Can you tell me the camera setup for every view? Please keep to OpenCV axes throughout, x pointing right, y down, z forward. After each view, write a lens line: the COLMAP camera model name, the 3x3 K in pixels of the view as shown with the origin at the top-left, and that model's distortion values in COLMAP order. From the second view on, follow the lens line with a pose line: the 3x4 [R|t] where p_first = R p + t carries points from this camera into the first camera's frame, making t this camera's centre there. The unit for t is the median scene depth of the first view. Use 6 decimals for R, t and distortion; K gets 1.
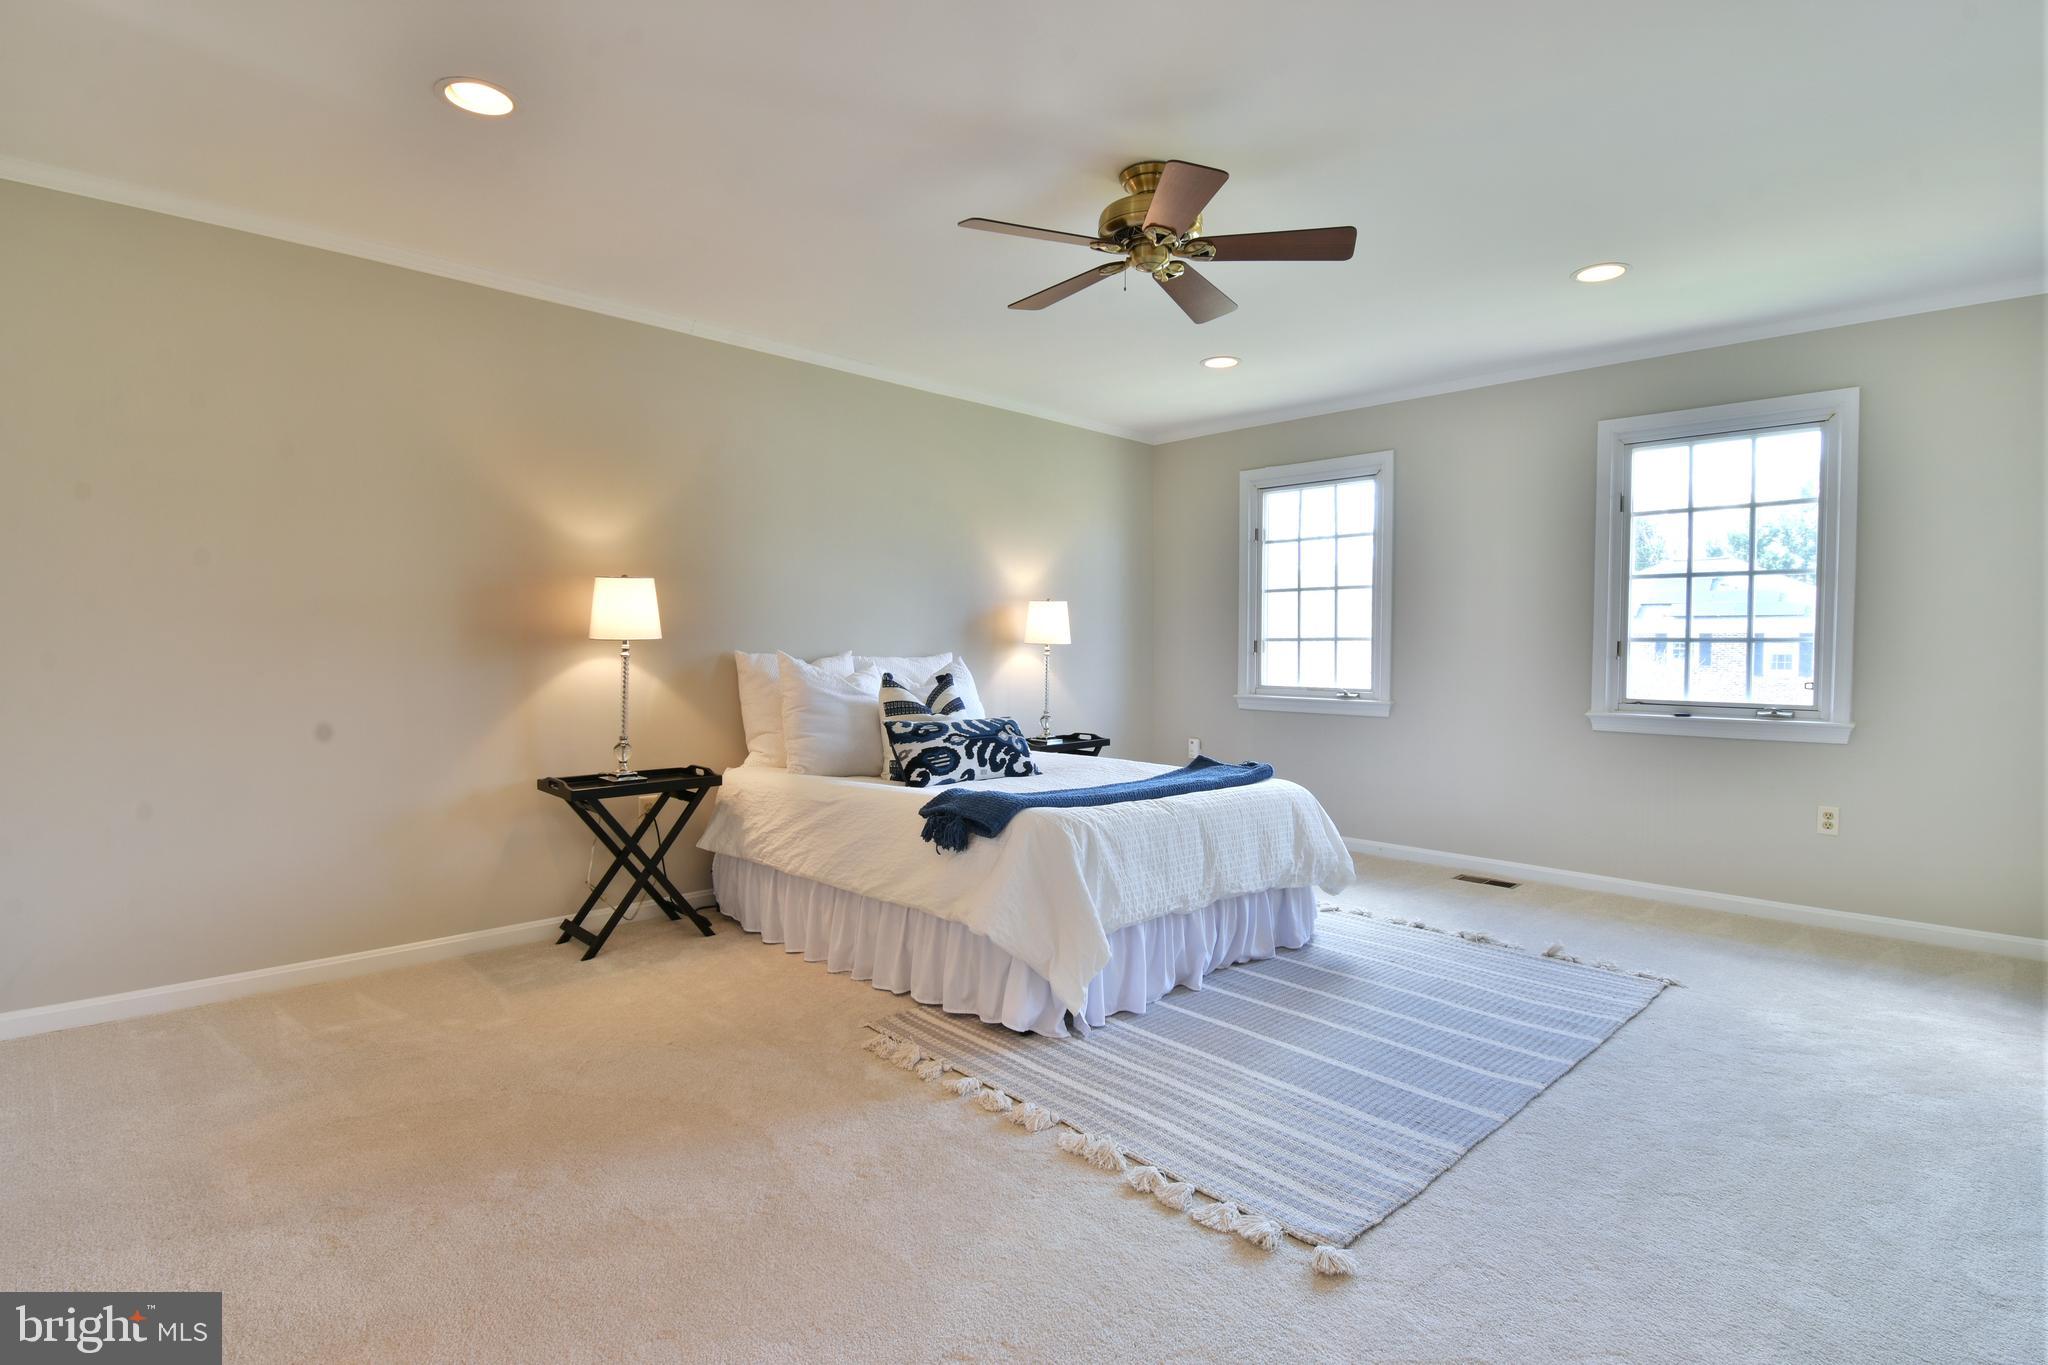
lens RADIAL K [[1010.0, 0, 1020.4], [0, 1010.0, 675.3], [0, 0, 1]] dist [-0.001973, -0.001043]
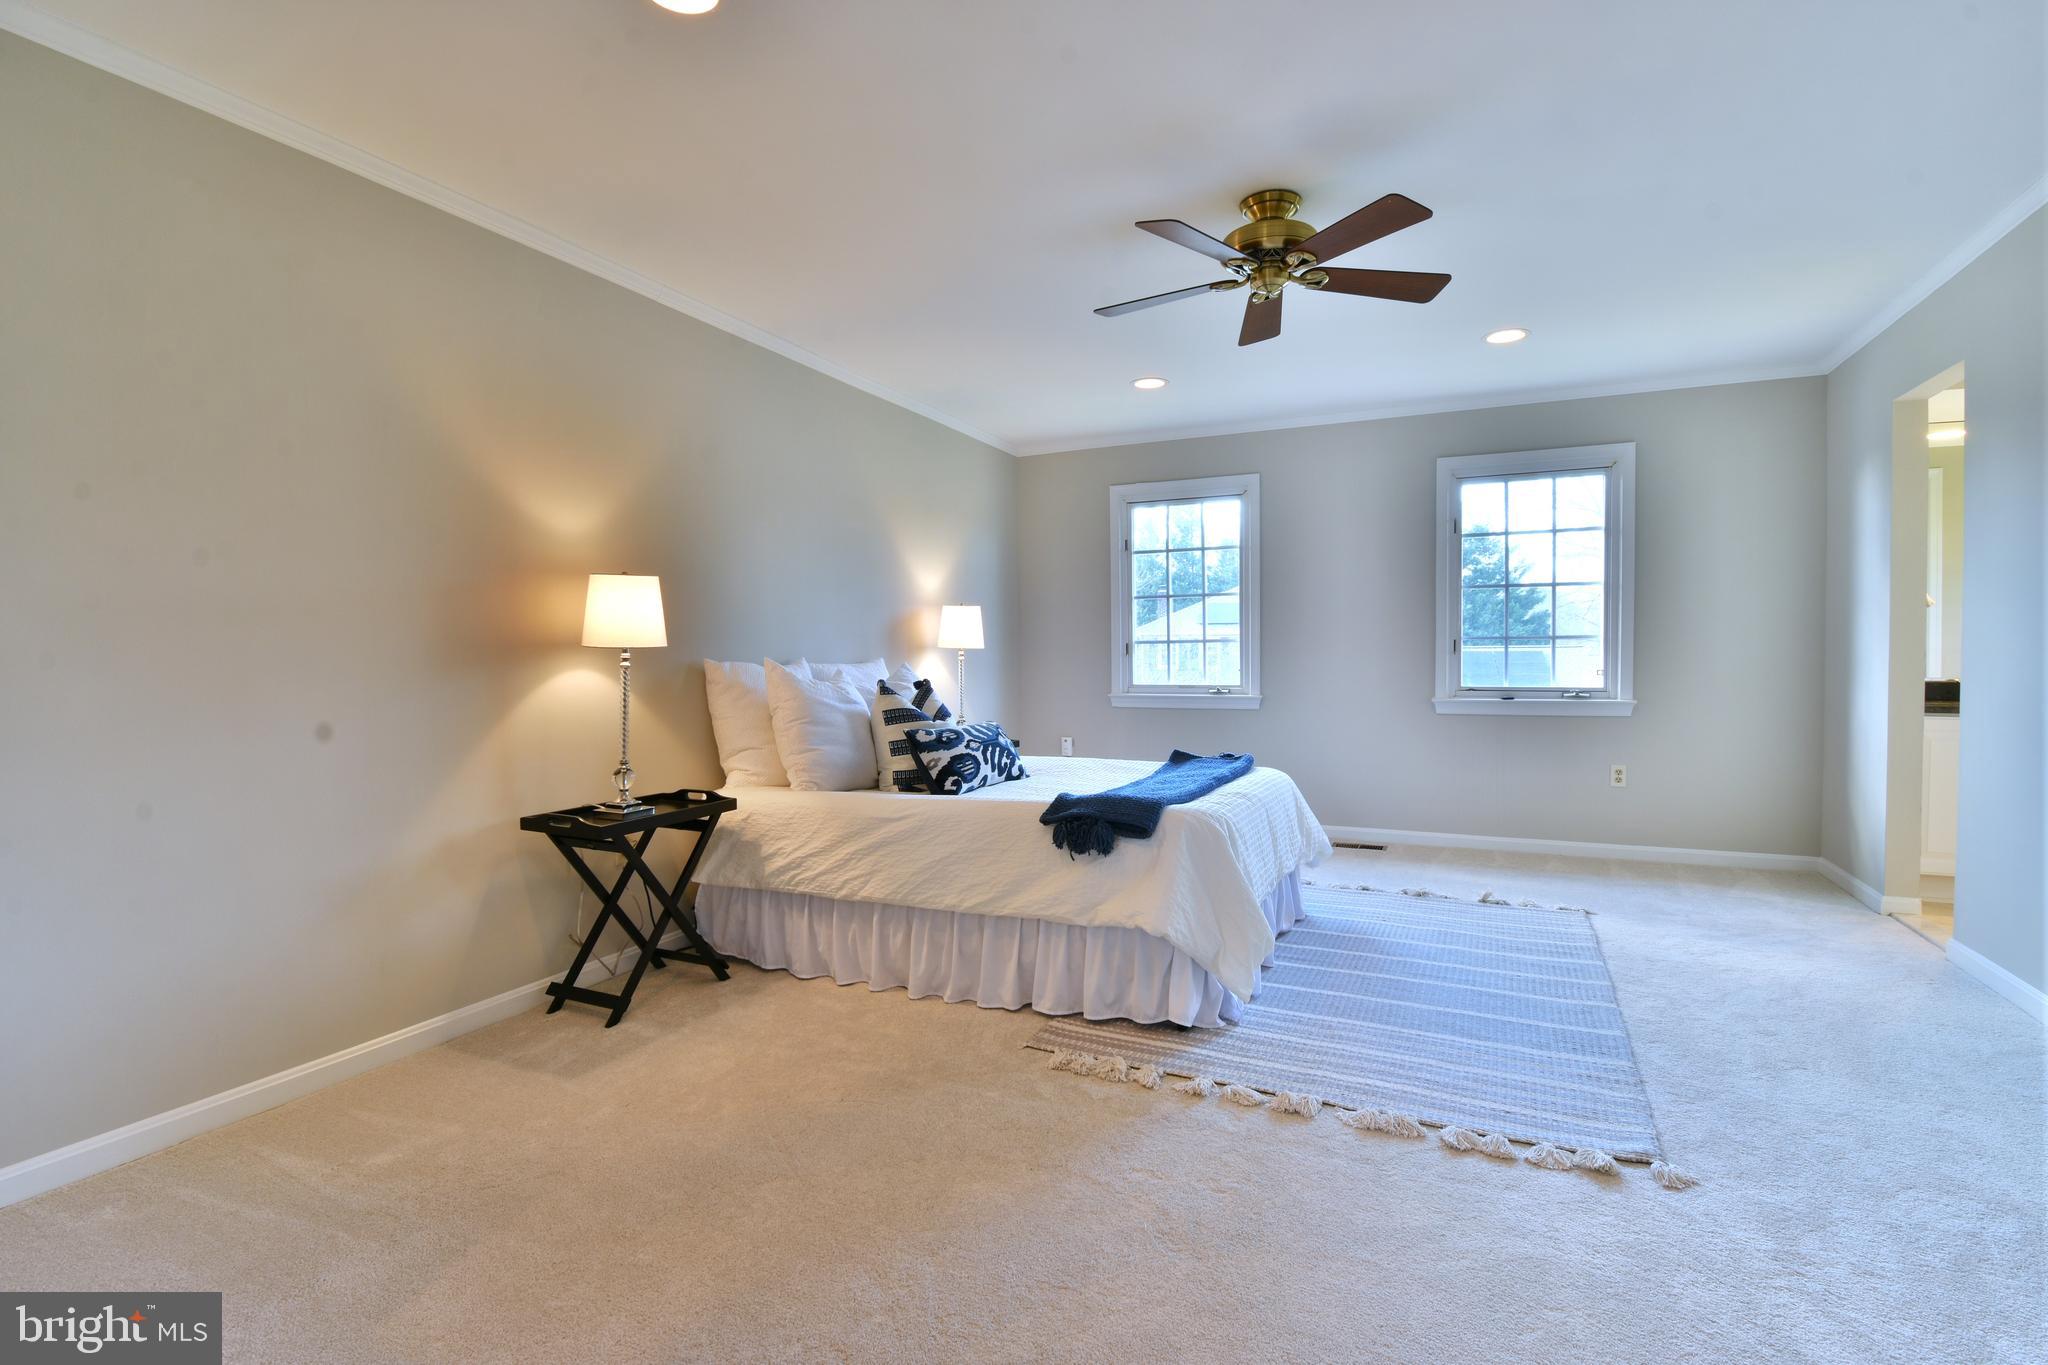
lens RADIAL K [[971.4, 0, 1029.8], [0, 971.4, 674.7], [0, 0, 1]] dist [0.017968, -0.027741]
pose [[0.933671, -0.022034, 0.357454, -0.352656], [0.024140, 0.999708, -0.001430, -0.002636], [-0.357318, 0.009964, 0.933930, 0.099609]]
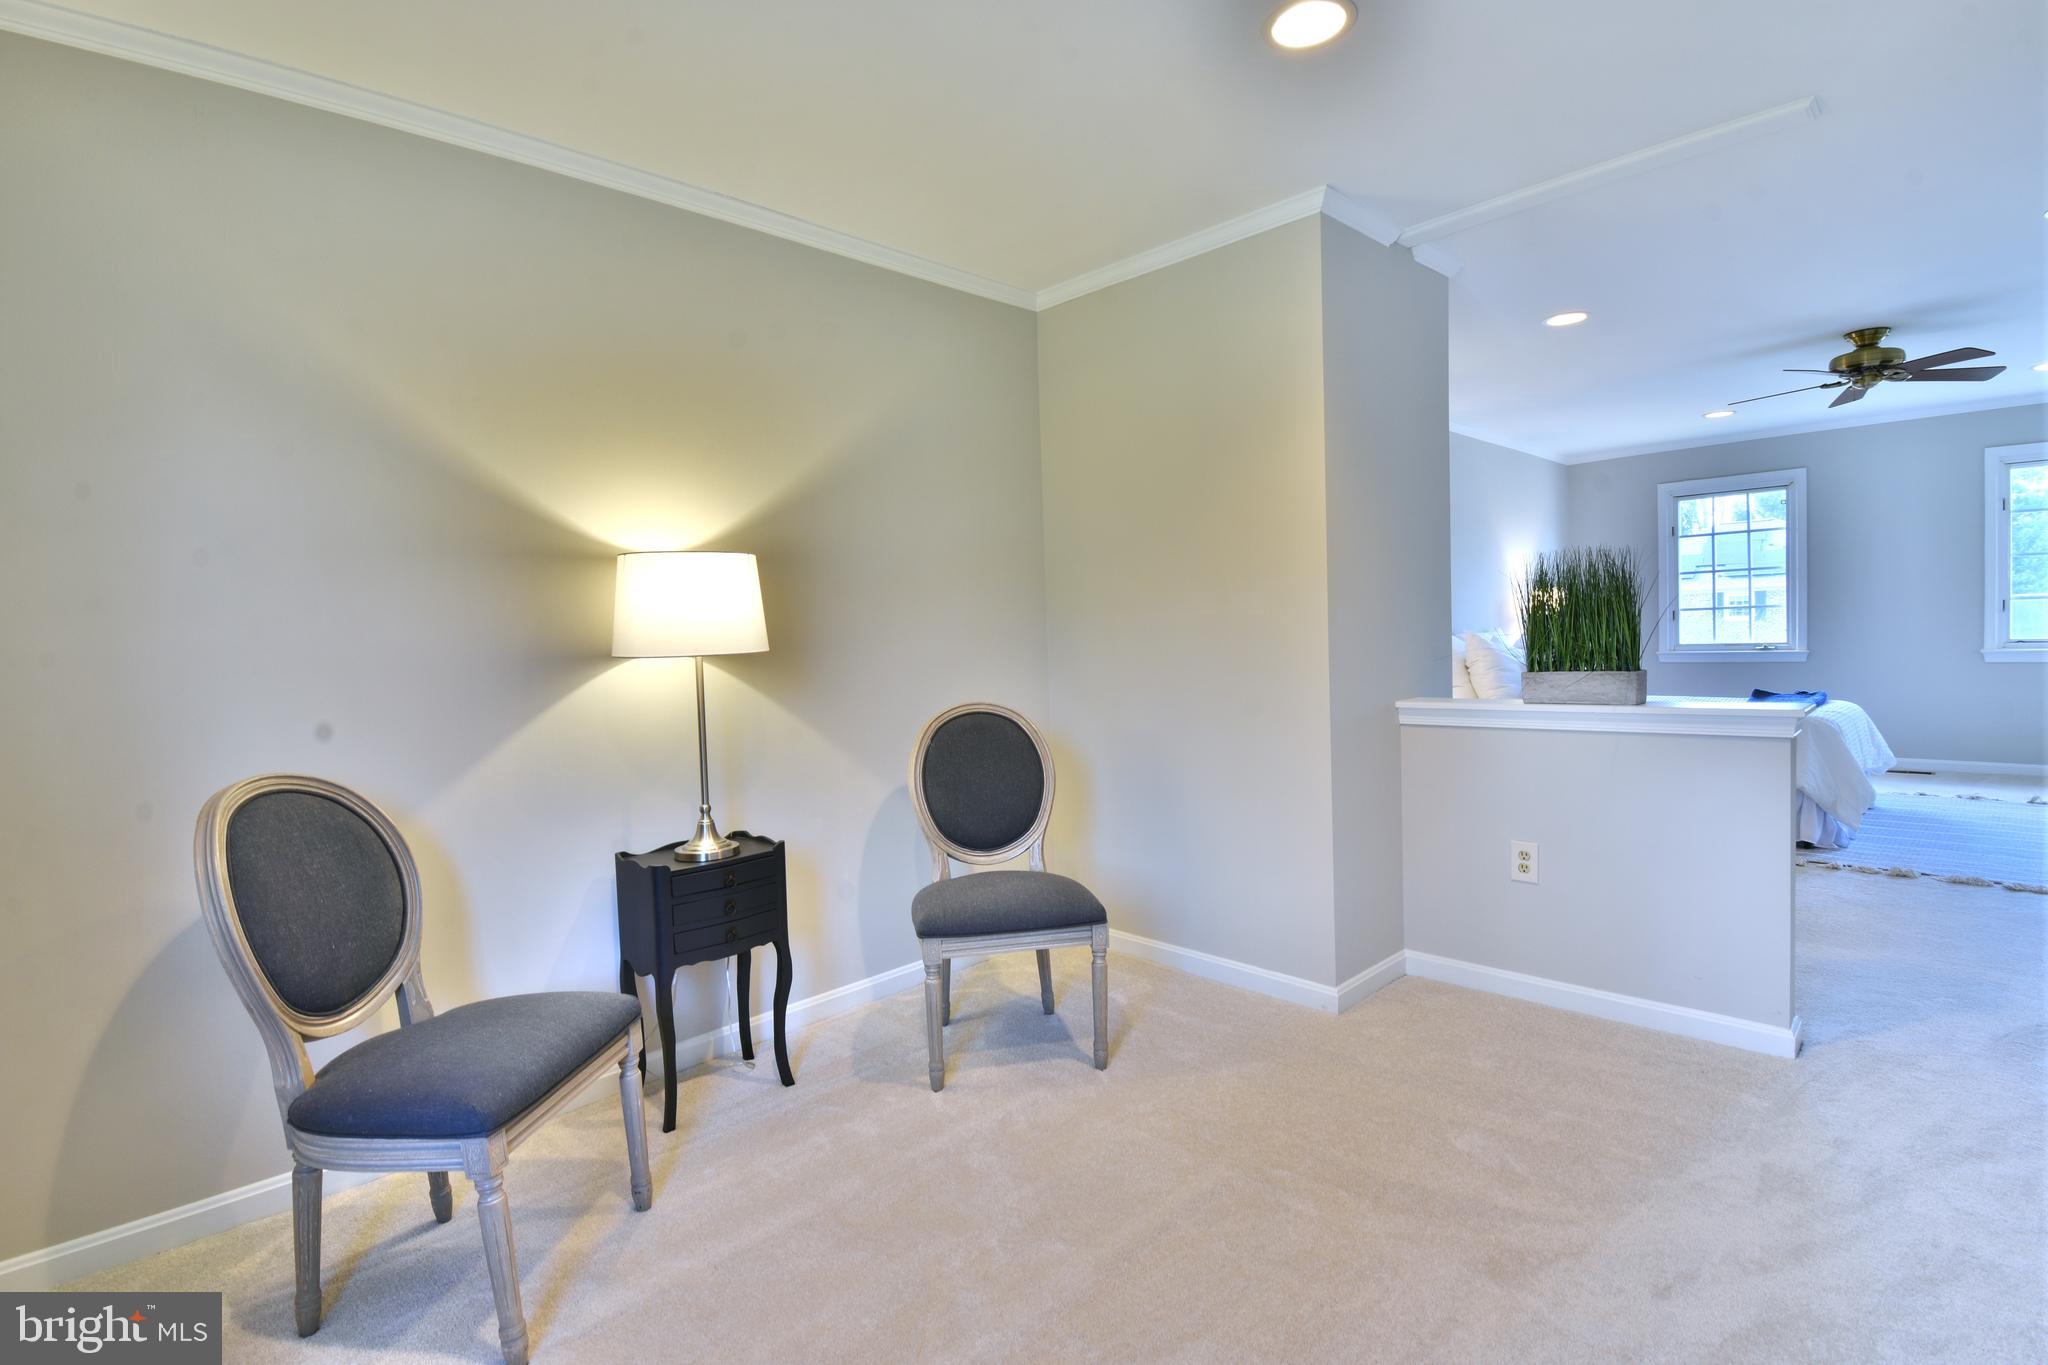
lens RADIAL K [[971.4, 0, 1029.8], [0, 971.4, 674.7], [0, 0, 1]] dist [0.017968, -0.027741]
pose [[0.999016, -0.043975, -0.005733, -0.922048], [0.044057, 0.998918, 0.014922, -0.009802], [0.005071, -0.015160, 0.999872, -0.446463]]
